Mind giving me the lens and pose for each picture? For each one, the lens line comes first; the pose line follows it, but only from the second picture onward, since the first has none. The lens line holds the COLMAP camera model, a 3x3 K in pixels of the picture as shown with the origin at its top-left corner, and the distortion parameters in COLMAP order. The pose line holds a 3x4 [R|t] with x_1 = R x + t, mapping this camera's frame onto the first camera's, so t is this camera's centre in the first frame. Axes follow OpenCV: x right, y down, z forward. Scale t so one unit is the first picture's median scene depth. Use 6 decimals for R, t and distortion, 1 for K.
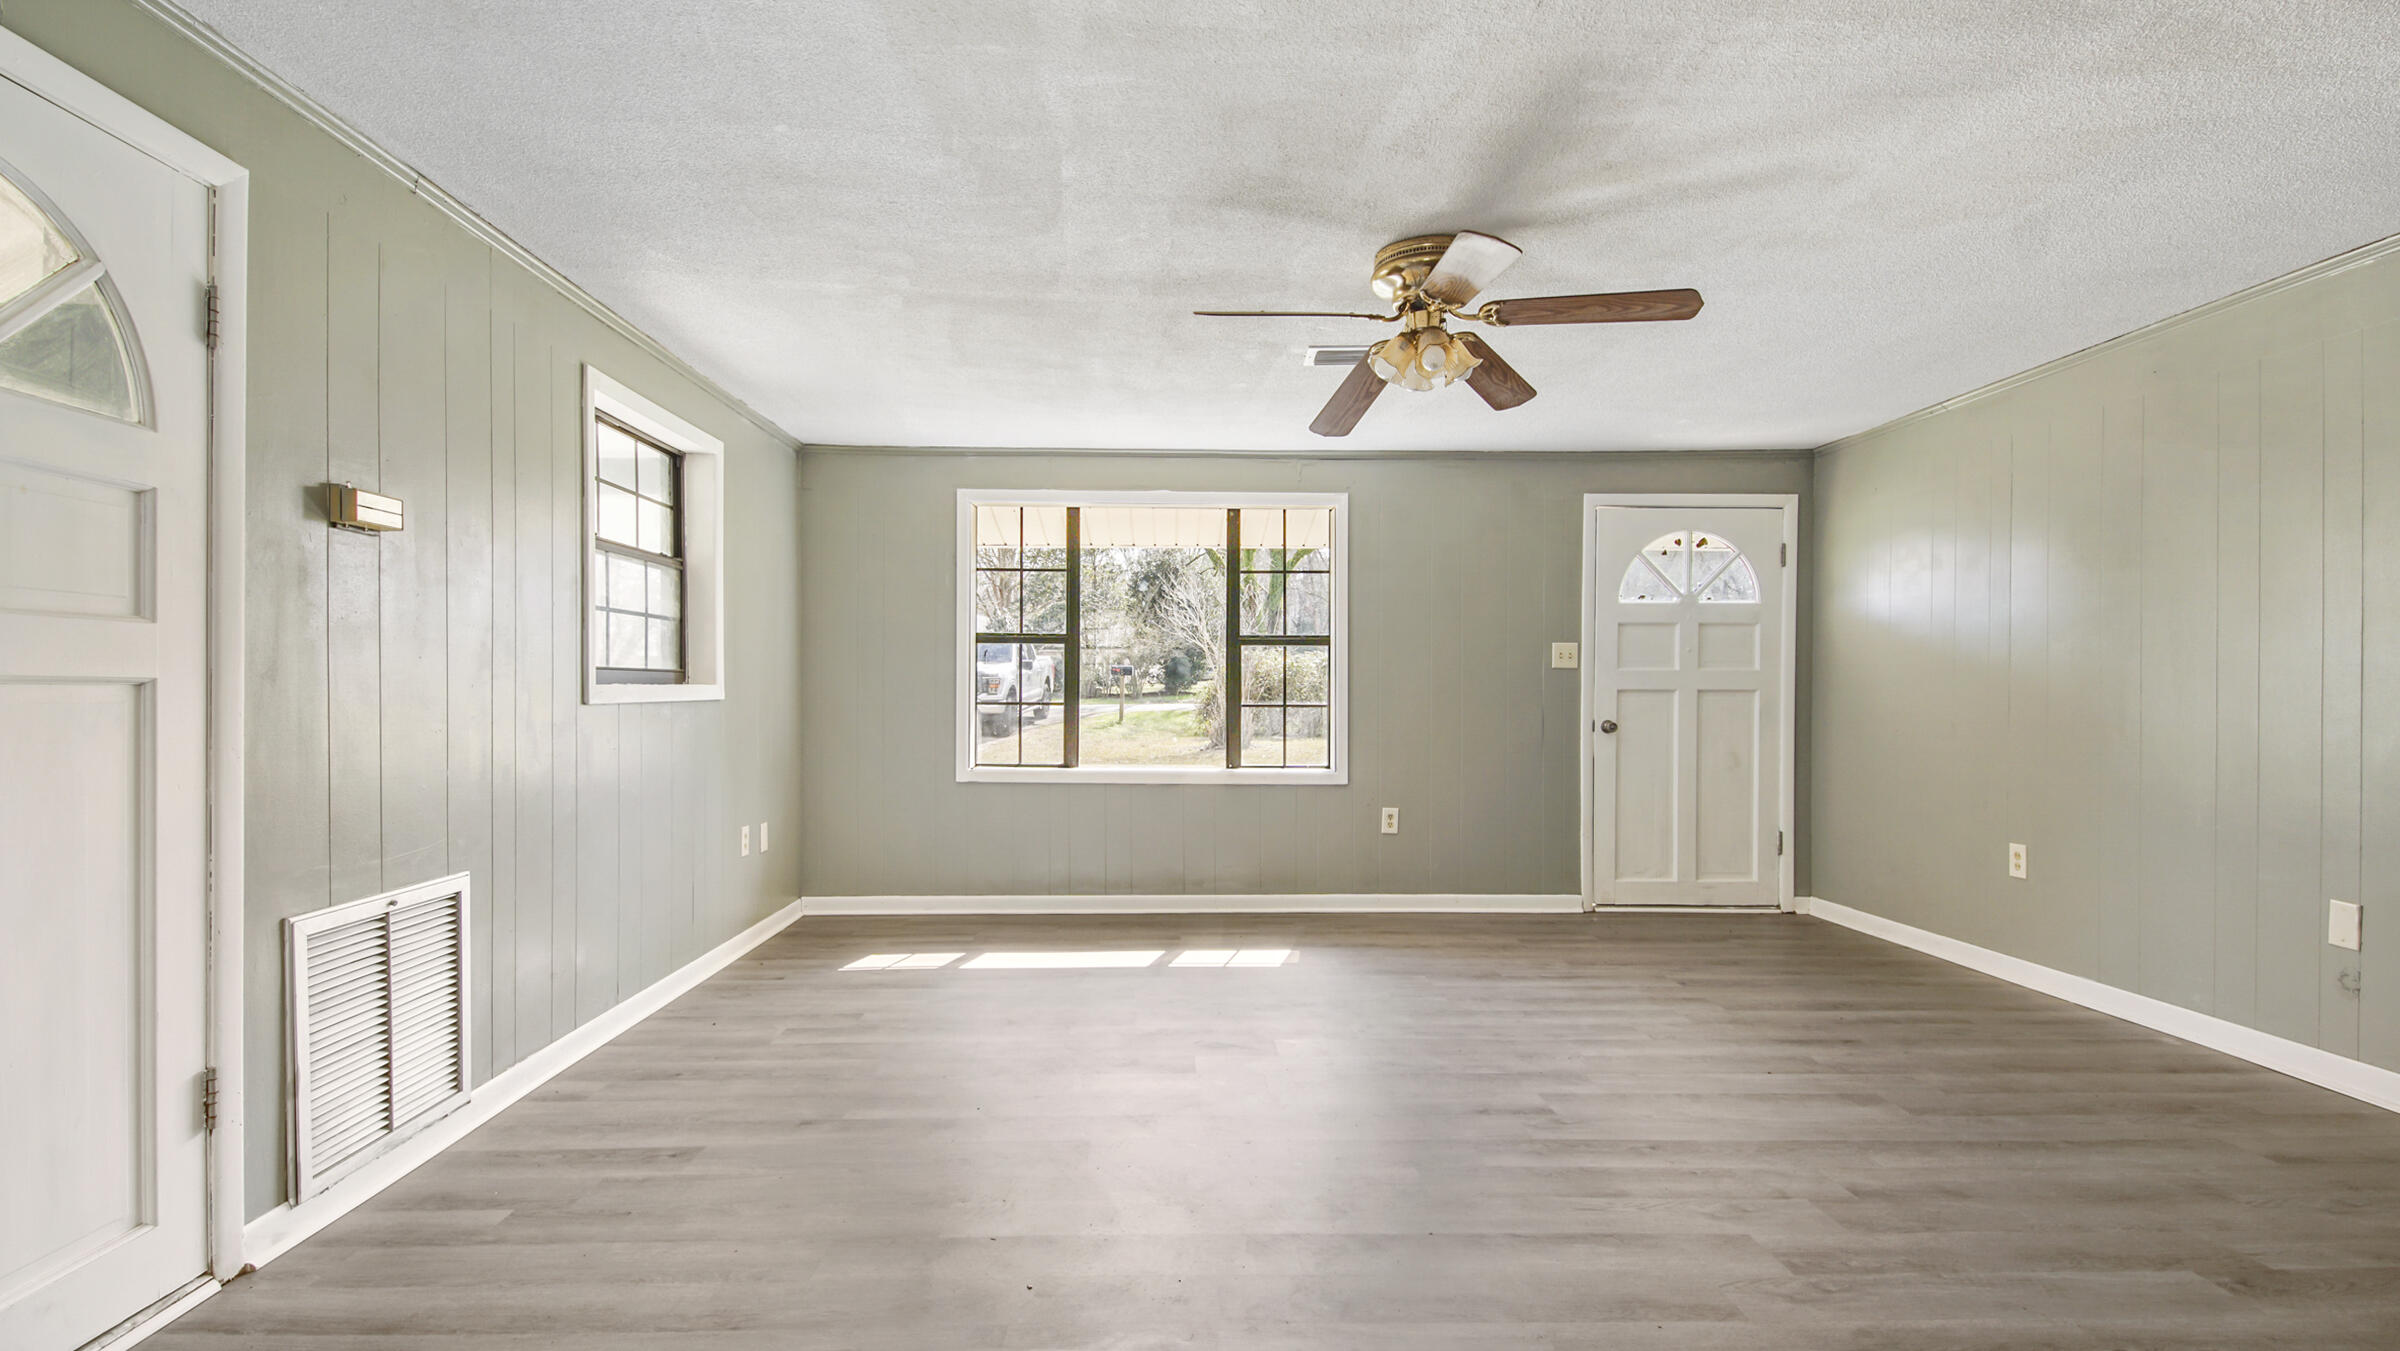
lens RADIAL K [[1105.2, 0, 1160.7], [0, 1105.2, 694.7], [0, 0, 1]] dist [0.001949, 0.000030]
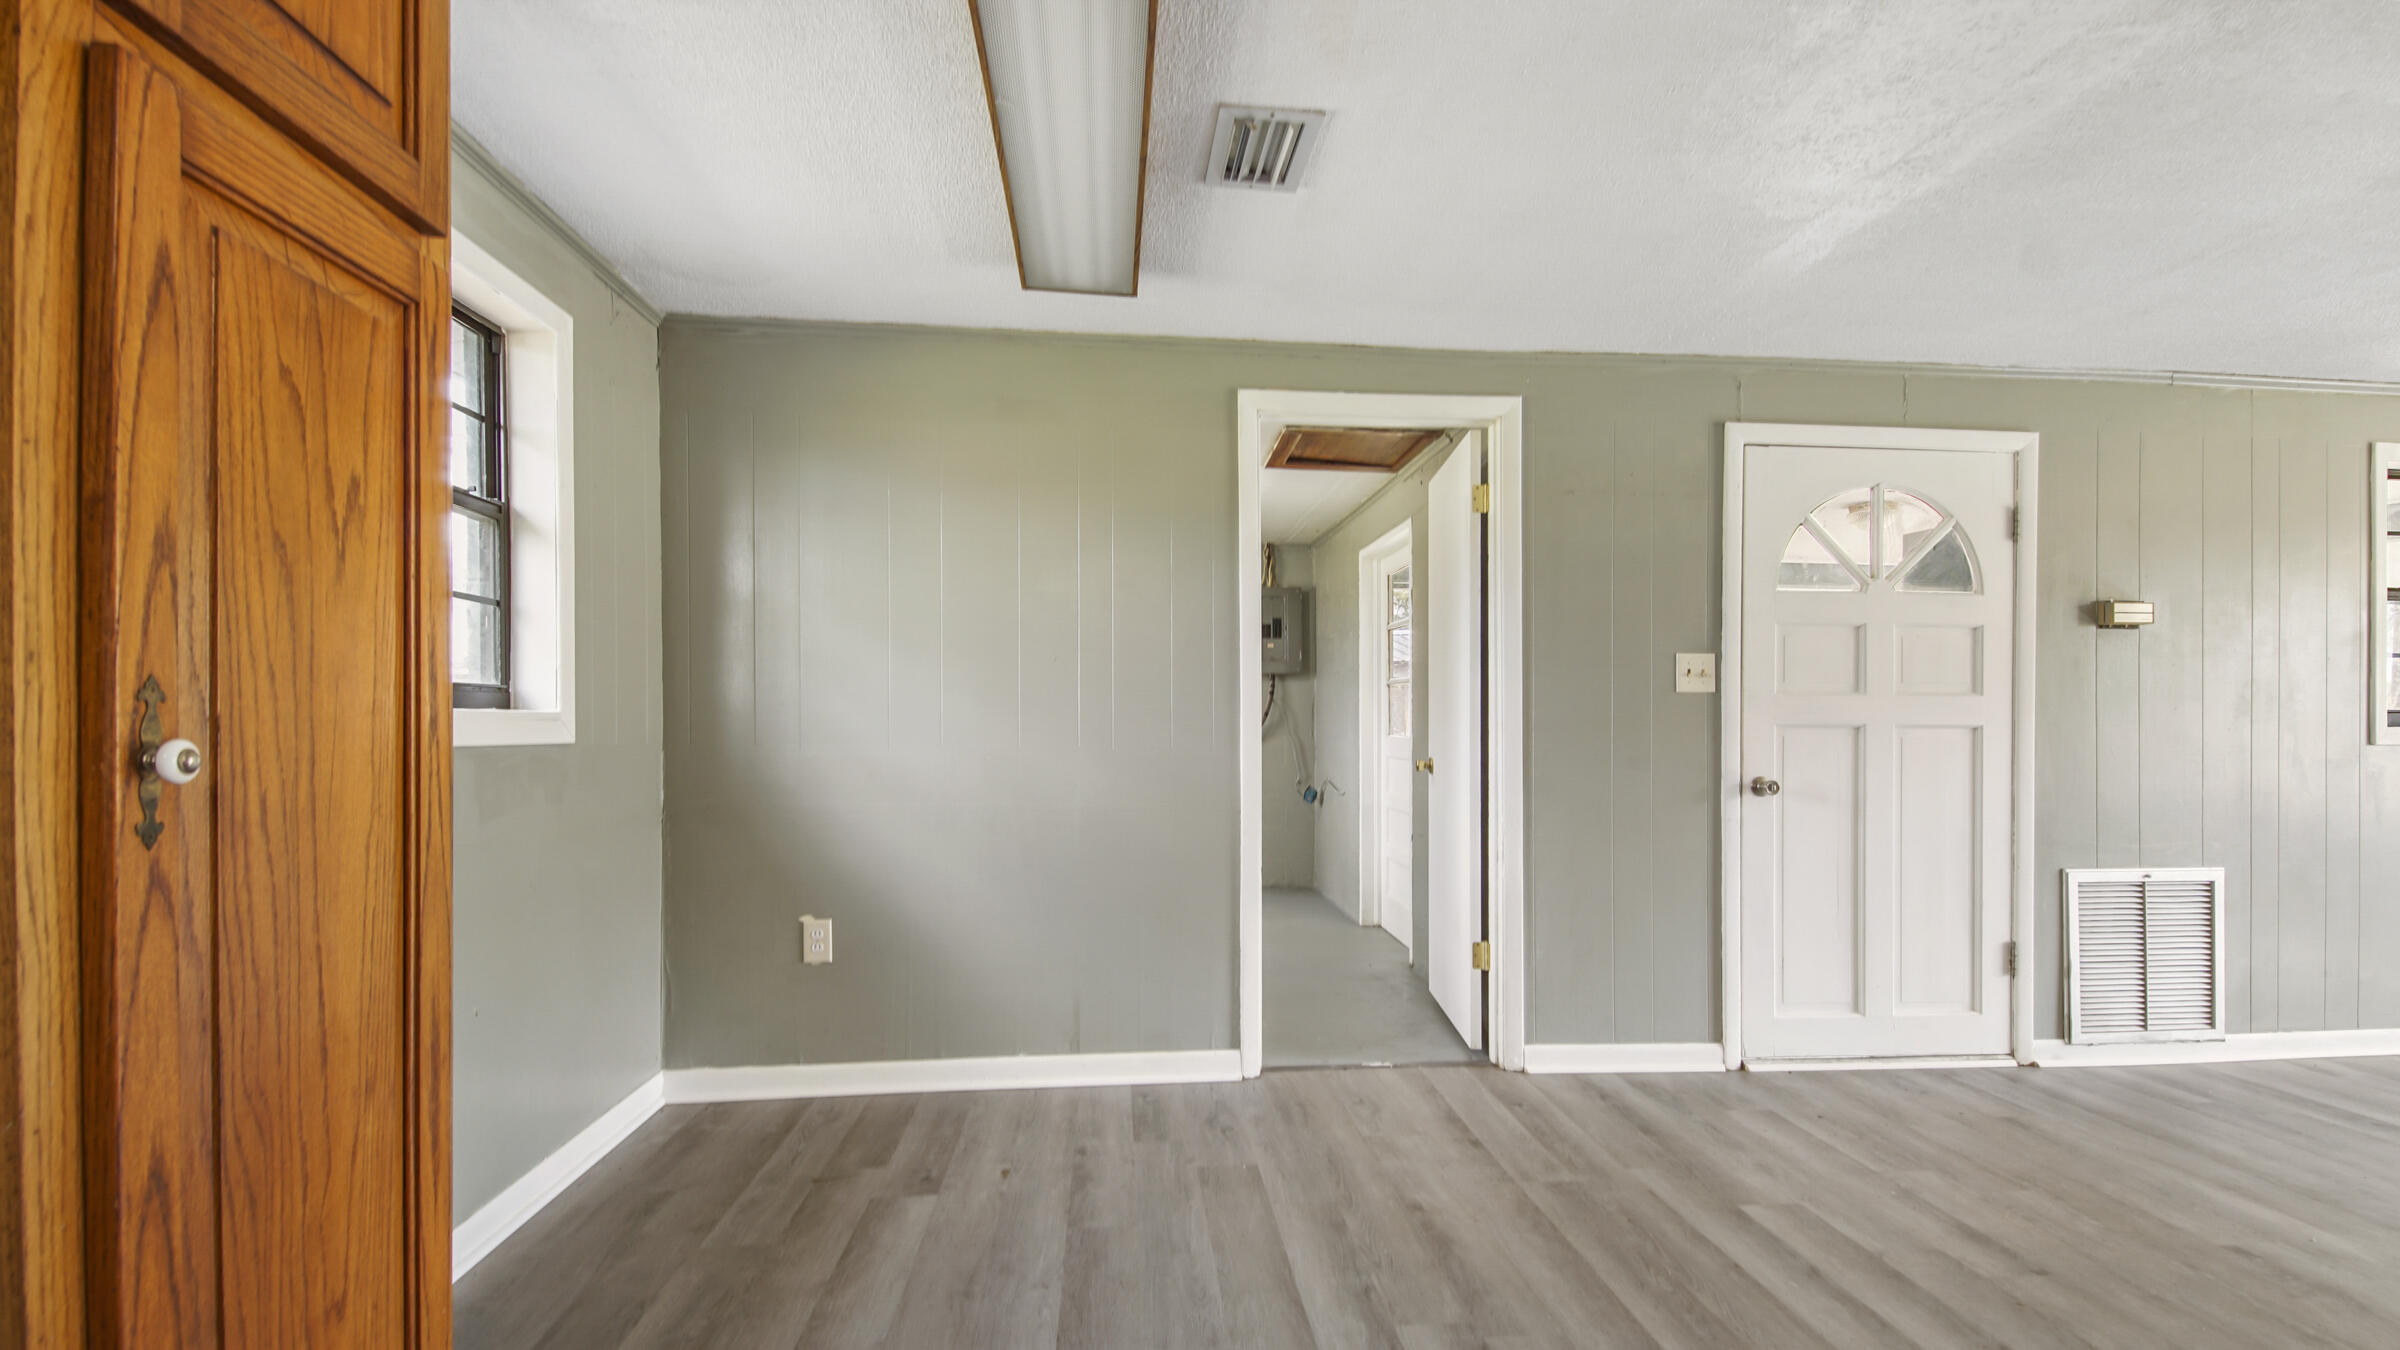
lens RADIAL K [[1055.3, 0, 1222.2], [0, 1055.3, 726.0], [0, 0, 1]] dist [0.006409, -0.000331]
pose [[0.078910, -0.001082, -0.996881, 0.571462], [-0.005575, 0.999983, -0.001526, -0.002616], [0.996866, 0.005678, 0.078903, -0.317174]]
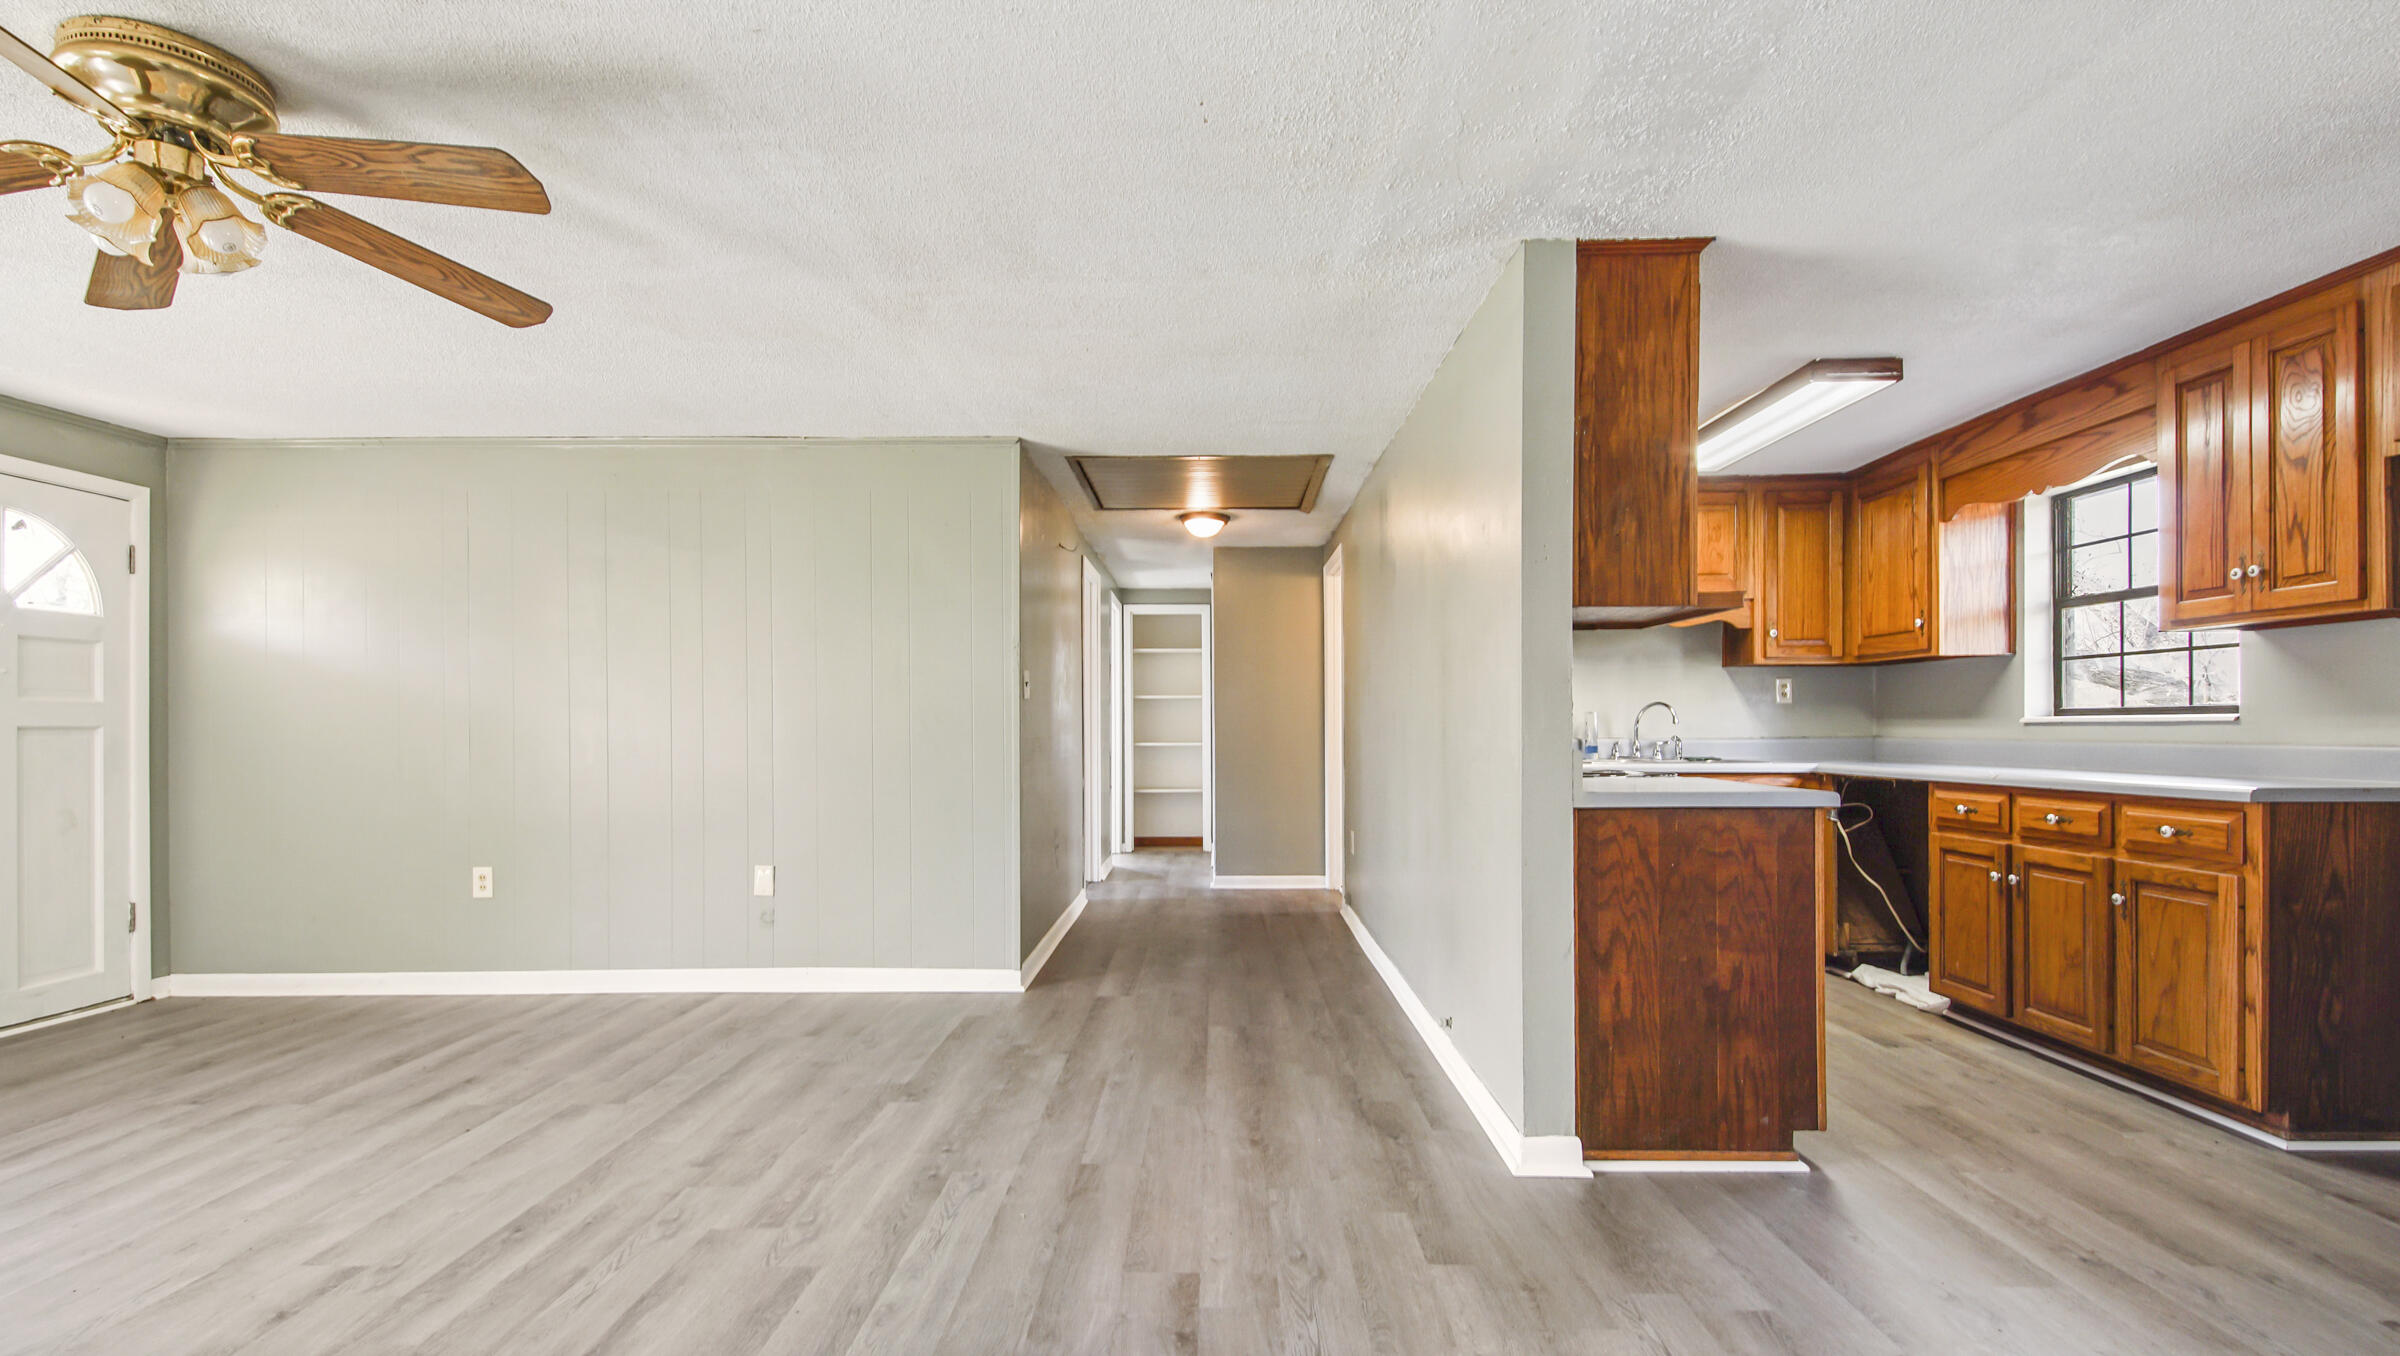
lens RADIAL K [[1055.3, 0, 1222.2], [0, 1055.3, 729.0], [0, 0, 1]] dist [0.006409, -0.000331]
pose [[0.005163, -0.004577, 0.999976, -0.407794], [0.006344, 0.999970, 0.004544, -0.002330], [-0.999967, 0.006320, 0.005192, 0.400312]]
